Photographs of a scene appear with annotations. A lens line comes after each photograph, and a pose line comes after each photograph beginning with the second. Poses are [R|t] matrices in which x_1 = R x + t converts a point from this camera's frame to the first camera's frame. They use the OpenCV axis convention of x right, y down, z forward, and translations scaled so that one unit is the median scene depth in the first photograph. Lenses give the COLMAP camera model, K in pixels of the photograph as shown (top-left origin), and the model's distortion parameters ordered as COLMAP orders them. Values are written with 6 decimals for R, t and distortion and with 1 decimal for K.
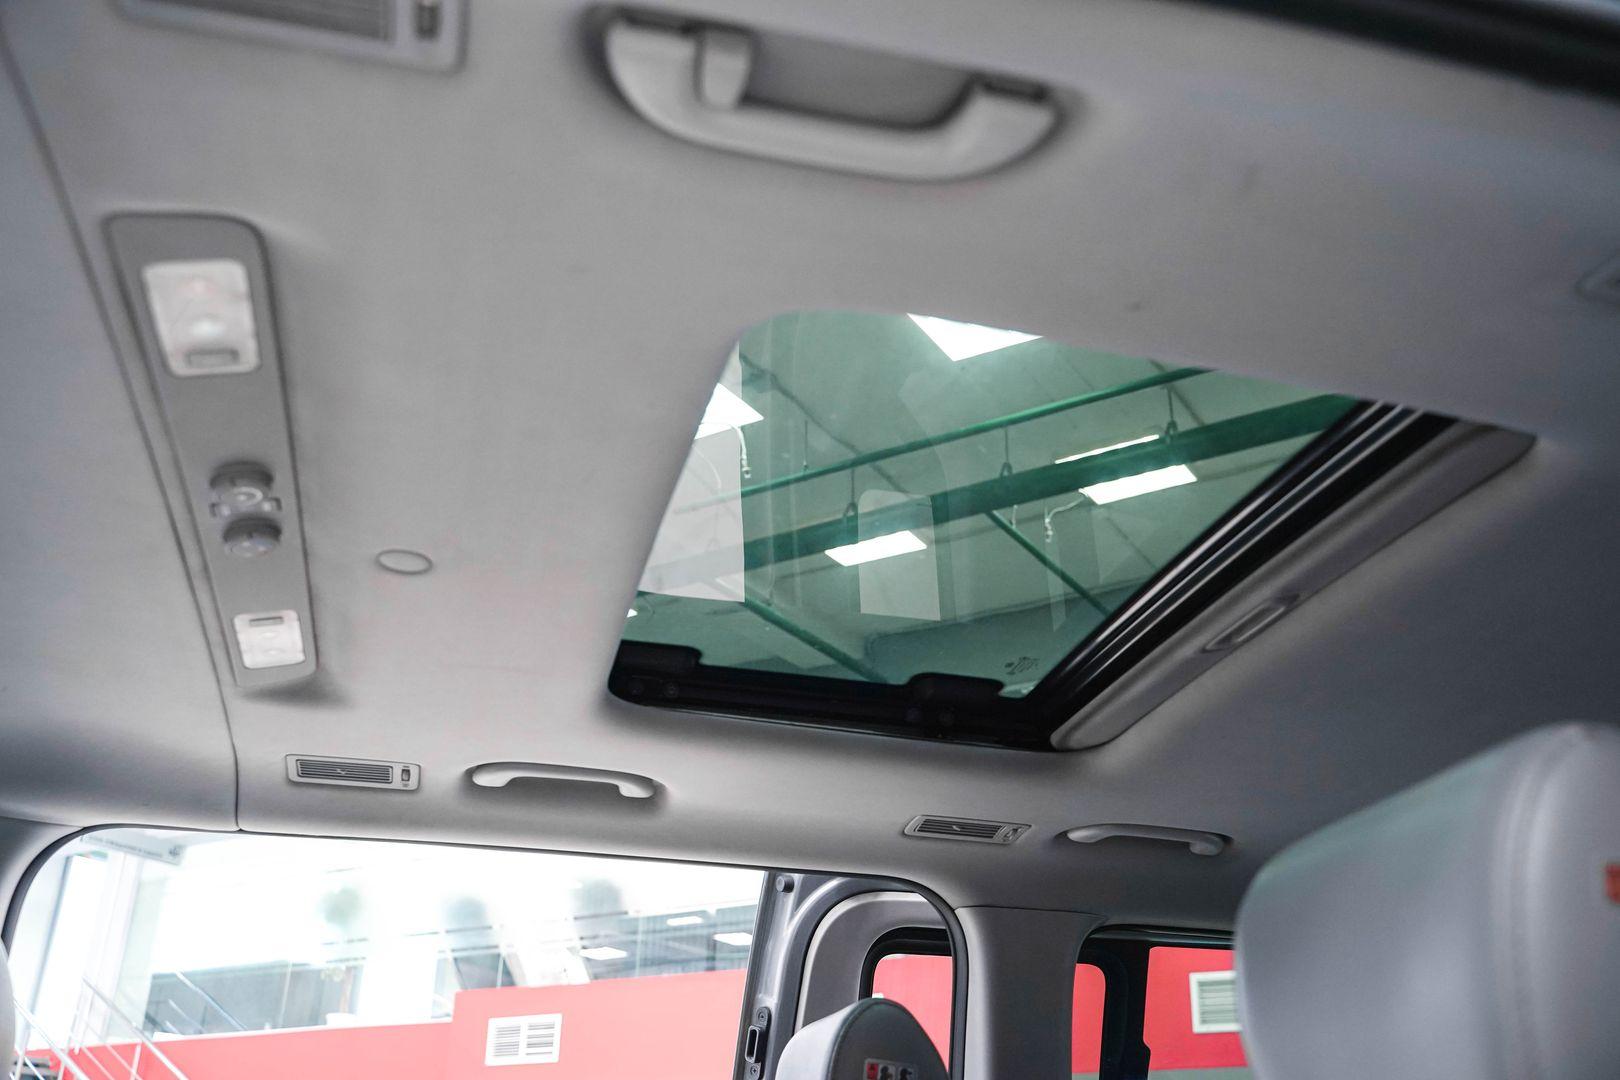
lens RADIAL K [[1539.8, 0, 808.1], [0, 1539.8, 500.8], [0, 0, 1]] dist [-0.016829, -0.005210]
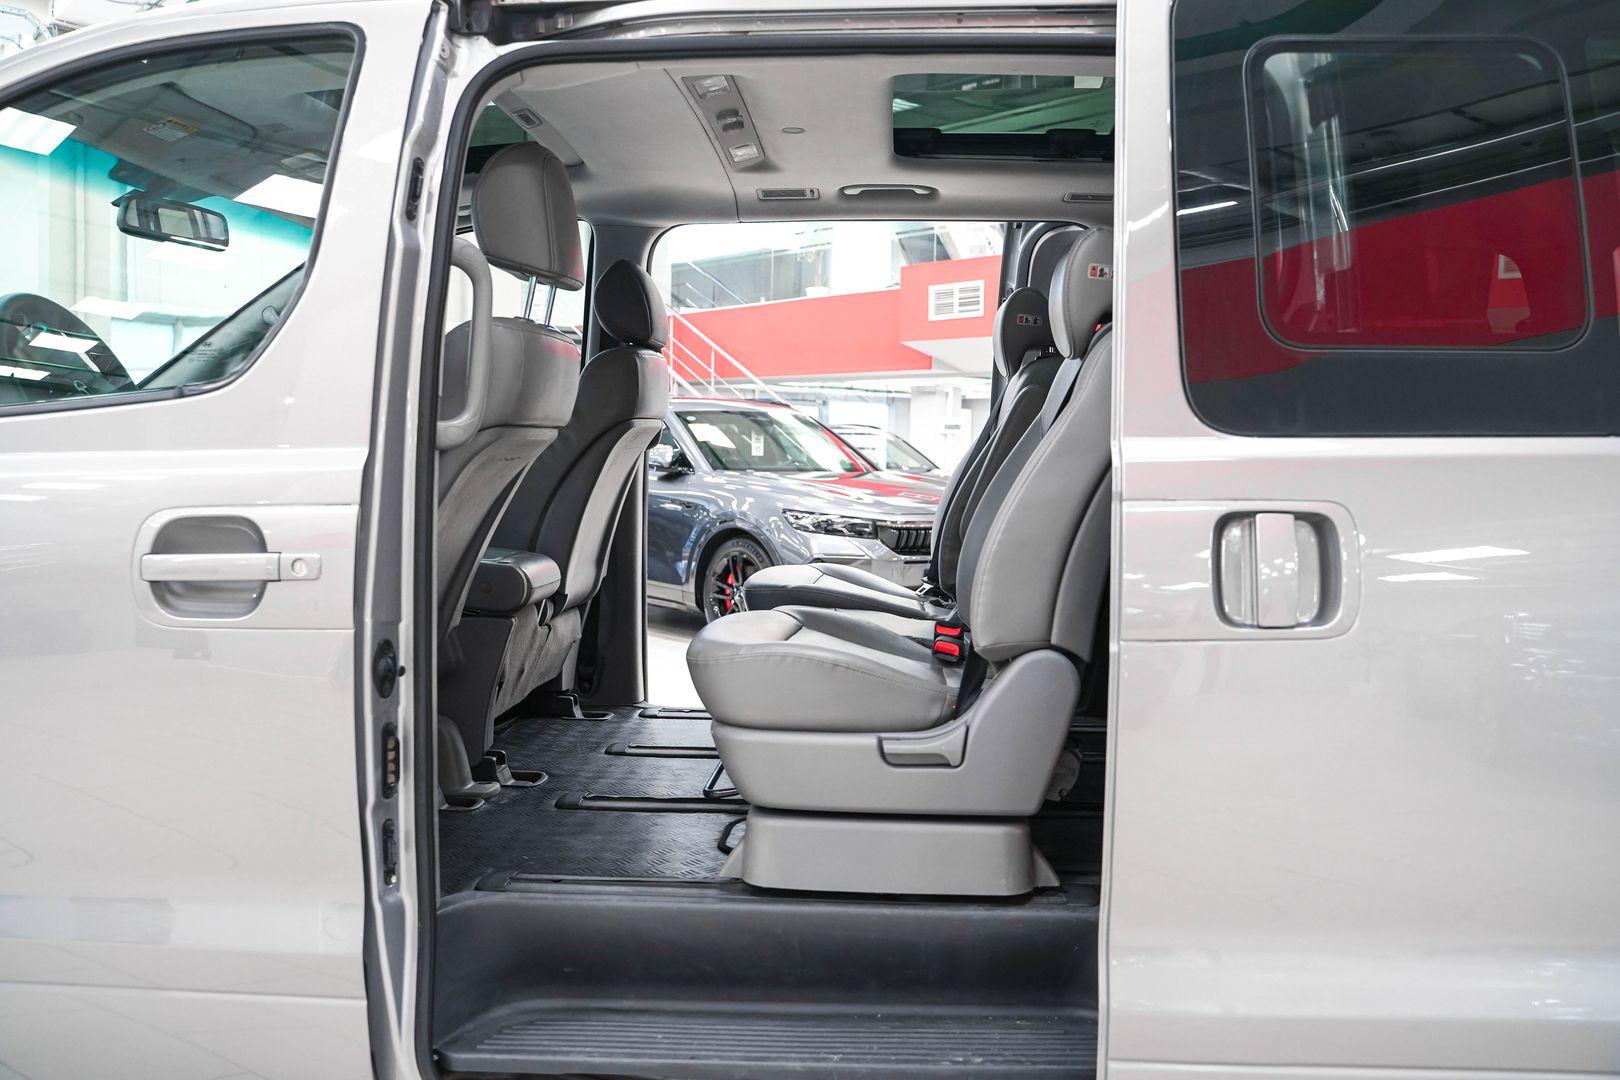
lens RADIAL K [[1457.8, 0, 810.0], [0, 1457.8, 540.0], [0, 0, 1]] dist [-0.001520, -0.000835]
pose [[0.957512, 0.005873, -0.288335, 0.265771], [0.134091, 0.876083, 0.463139, -0.279874], [0.255326, -0.482124, 0.838072, -0.762673]]
